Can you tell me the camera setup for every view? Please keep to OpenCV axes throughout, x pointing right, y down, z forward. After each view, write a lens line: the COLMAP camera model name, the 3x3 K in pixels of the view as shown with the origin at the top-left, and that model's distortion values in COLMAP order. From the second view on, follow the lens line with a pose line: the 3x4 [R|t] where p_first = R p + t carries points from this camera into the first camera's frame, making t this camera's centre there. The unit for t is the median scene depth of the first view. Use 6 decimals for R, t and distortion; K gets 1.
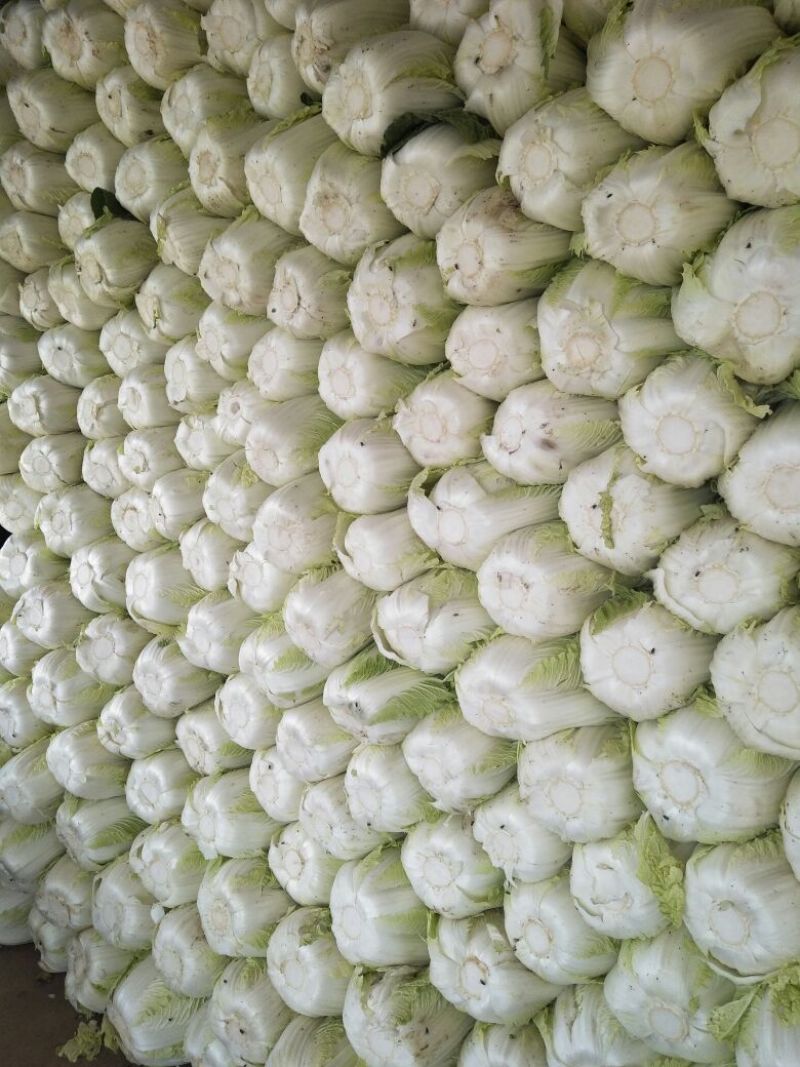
lens RADIAL K [[800.5, 0, 400.0], [0, 800.5, 533.5], [0, 0, 1]] dist [0.060712, -0.075077]
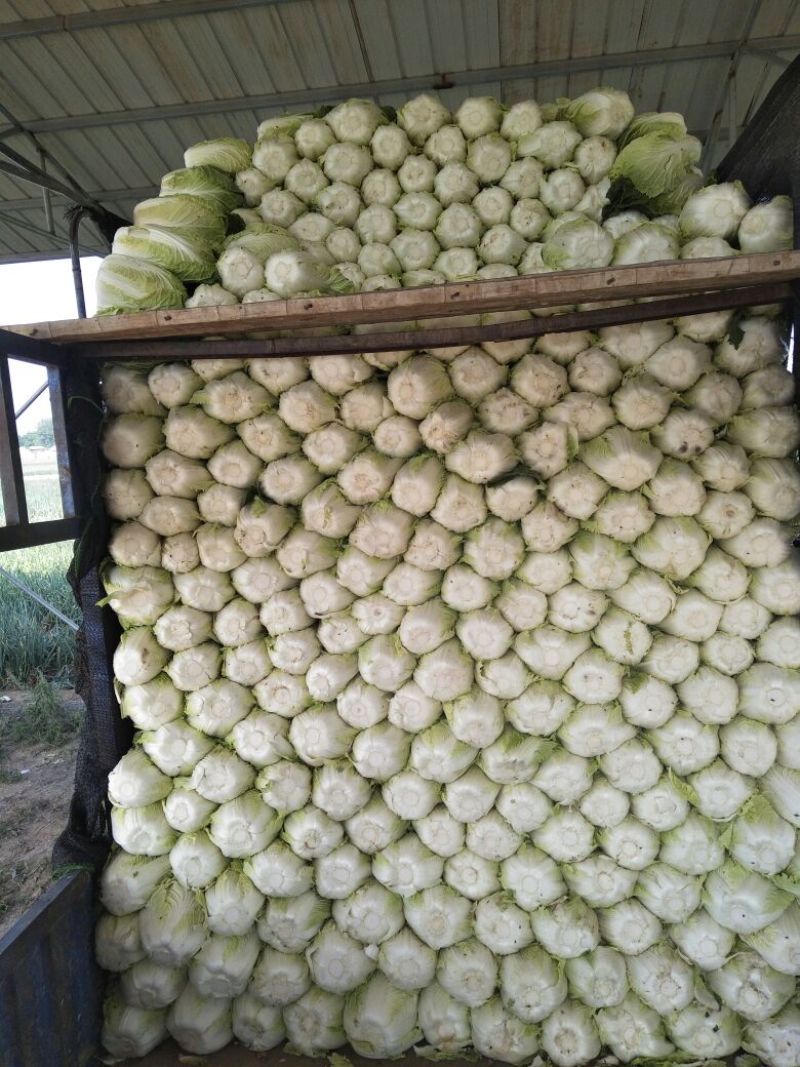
lens RADIAL K [[800.5, 0, 400.0], [0, 800.5, 533.5], [0, 0, 1]] dist [0.060712, -0.075077]
pose [[0.860856, -0.060291, 0.505264, -1.297240], [0.162111, 0.973713, -0.160012, -0.051124], [-0.482334, 0.219656, 0.848000, -0.636431]]
